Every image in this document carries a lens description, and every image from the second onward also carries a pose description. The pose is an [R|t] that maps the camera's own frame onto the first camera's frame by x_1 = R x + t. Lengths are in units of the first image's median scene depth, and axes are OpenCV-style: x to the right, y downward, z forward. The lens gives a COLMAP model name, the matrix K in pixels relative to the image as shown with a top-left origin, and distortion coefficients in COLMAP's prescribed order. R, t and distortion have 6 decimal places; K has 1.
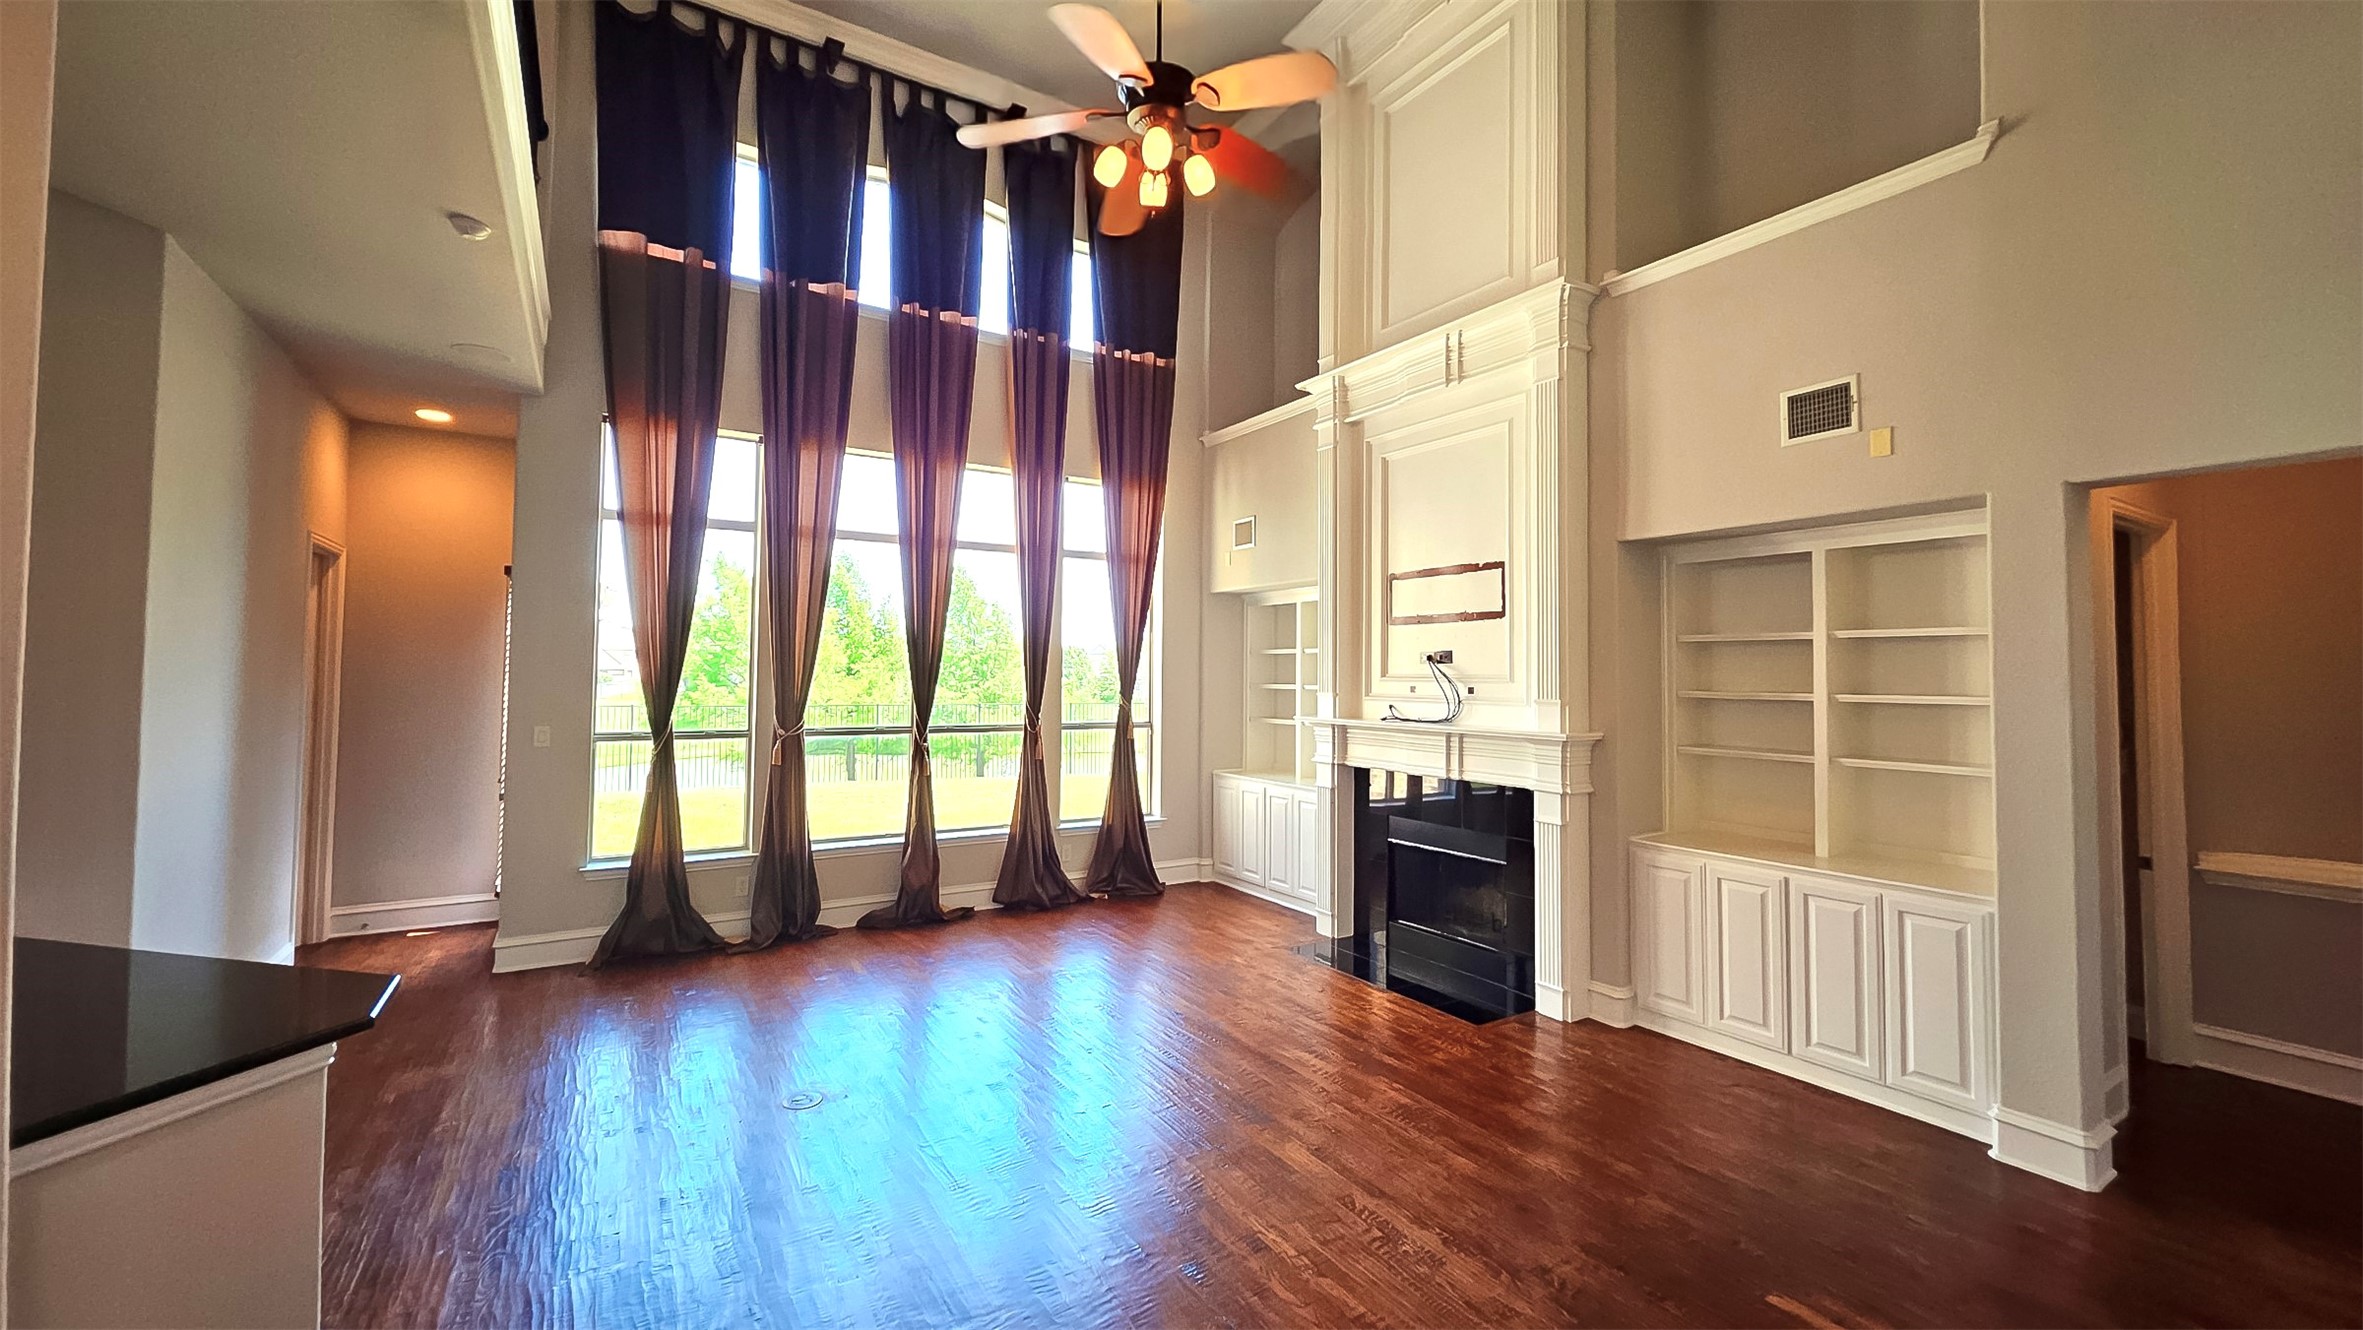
lens RADIAL K [[943.9, 0, 1173.9], [0, 943.9, 649.5], [0, 0, 1]] dist [-0.000103, -0.000471]
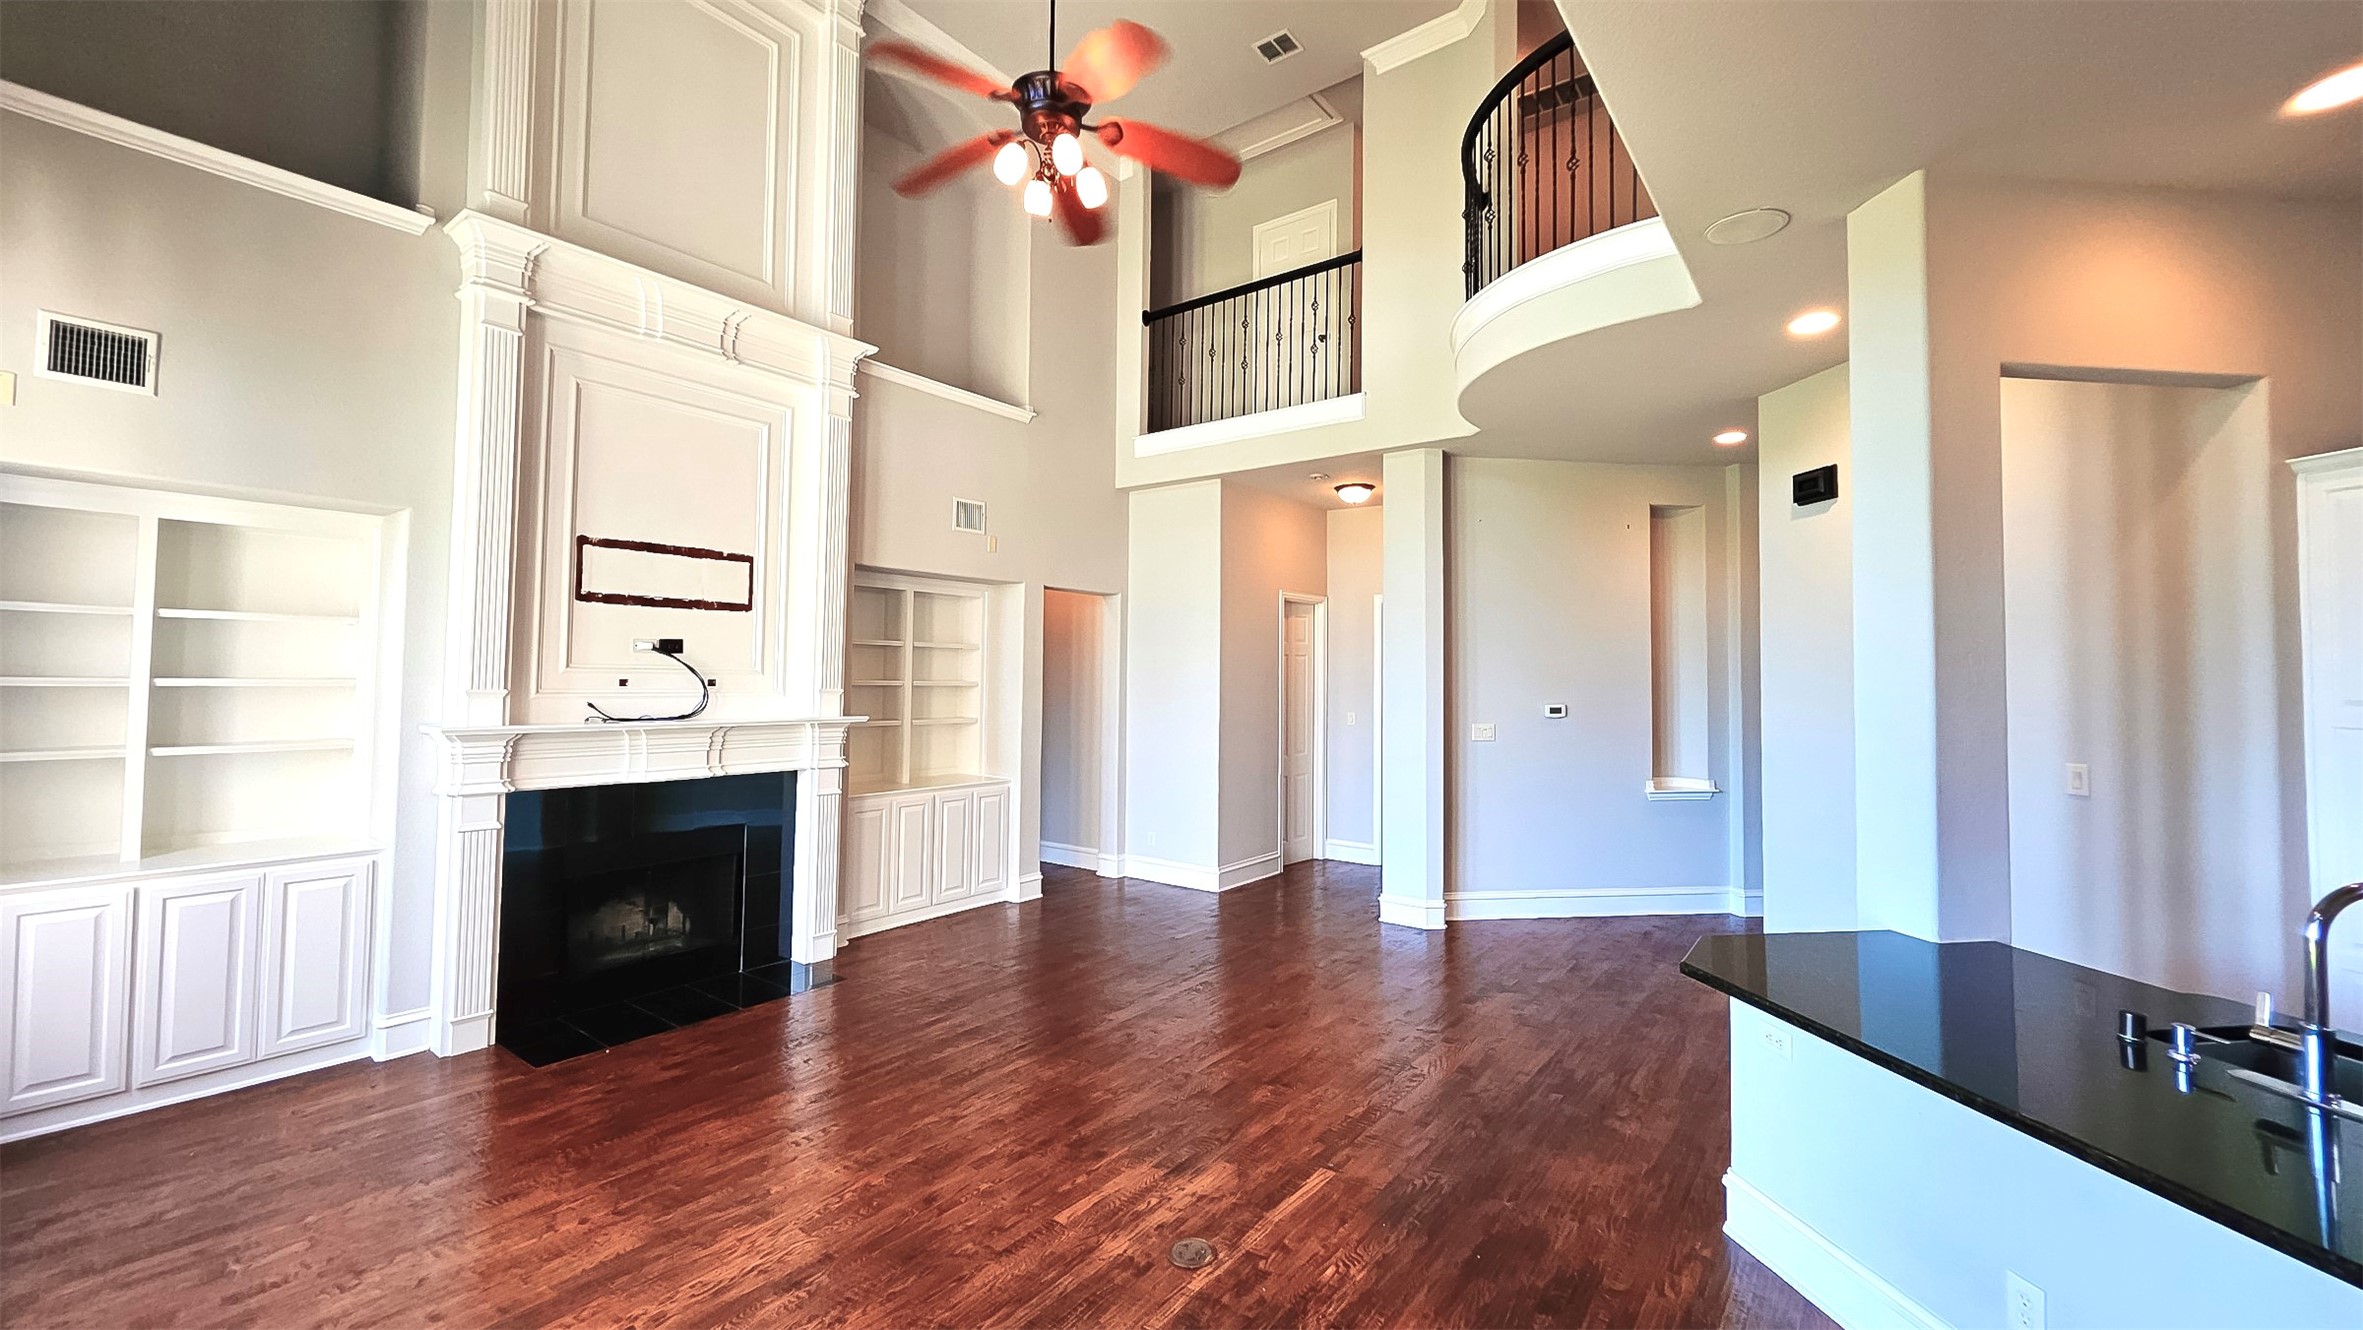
lens RADIAL K [[943.9, 0, 1177.3], [0, 943.9, 647.2], [0, 0, 1]] dist [-0.000103, -0.000471]
pose [[-0.358379, 0.021543, 0.933328, -0.726629], [-0.036534, 0.998644, -0.037080, 0.025143], [-0.932861, -0.047387, -0.357106, 0.870367]]
